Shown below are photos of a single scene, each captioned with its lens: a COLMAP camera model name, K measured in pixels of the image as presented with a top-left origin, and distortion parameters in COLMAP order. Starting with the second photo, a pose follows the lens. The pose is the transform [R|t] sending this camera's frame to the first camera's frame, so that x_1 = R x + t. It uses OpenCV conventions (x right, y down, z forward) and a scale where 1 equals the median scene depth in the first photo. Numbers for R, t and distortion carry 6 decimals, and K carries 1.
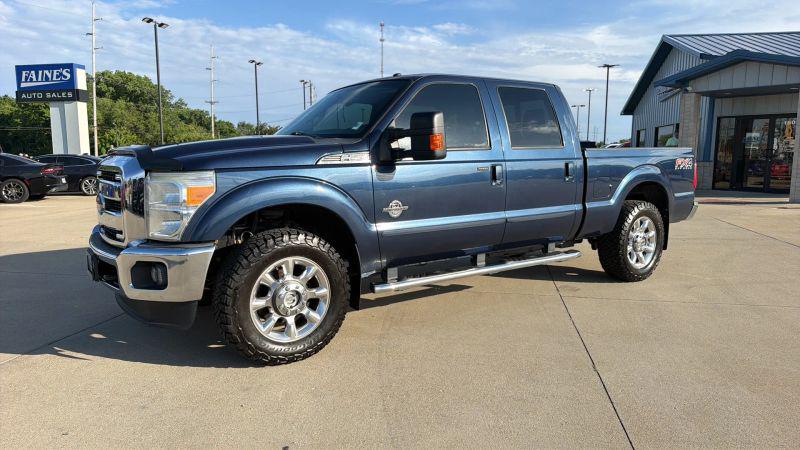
lens RADIAL K [[543.2, 0, 397.2], [0, 543.2, 231.0], [0, 0, 1]] dist [0.037218, -0.044261]
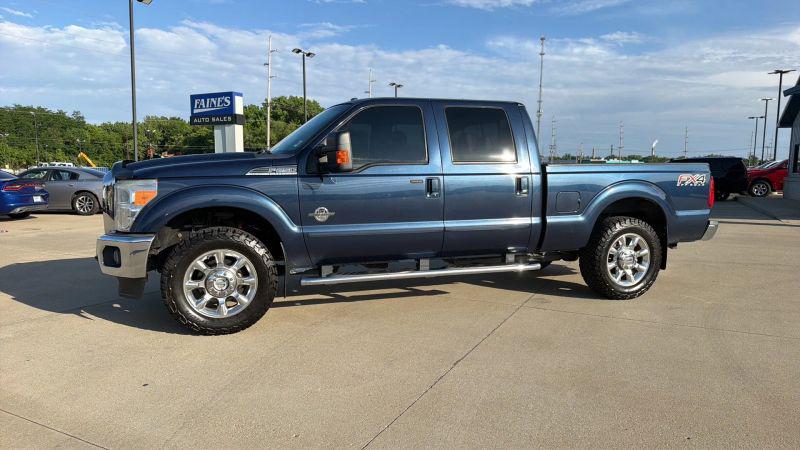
lens RADIAL K [[543.2, 0, 398.9], [0, 543.2, 240.5], [0, 0, 1]] dist [0.037218, -0.044261]
pose [[0.960256, 0.039925, -0.276250, 0.080039], [-0.043666, 0.999019, -0.007400, 0.002769], [0.275684, 0.019168, 0.961057, -0.013274]]
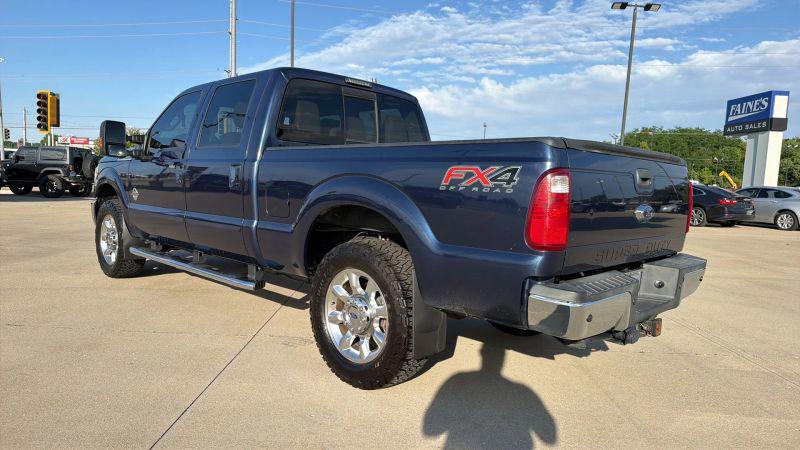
lens RADIAL K [[543.2, 0, 385.0], [0, 543.2, 241.1], [0, 0, 1]] dist [0.037218, -0.044261]
pose [[0.159586, 0.122411, -0.979565, 0.243084], [-0.174291, 0.980188, 0.094094, -0.027341], [0.971676, 0.155713, 0.177759, 0.228914]]
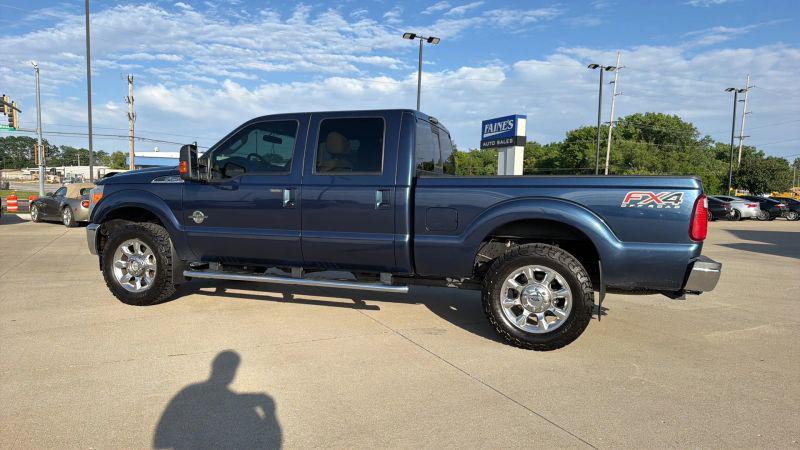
lens RADIAL K [[543.2, 0, 389.5], [0, 543.2, 242.1], [0, 0, 1]] dist [0.037218, -0.044261]
pose [[0.585022, 0.092171, -0.805763, 0.231468], [-0.133619, 0.990898, 0.016334, -0.010769], [0.799935, 0.098109, 0.592013, 0.094775]]
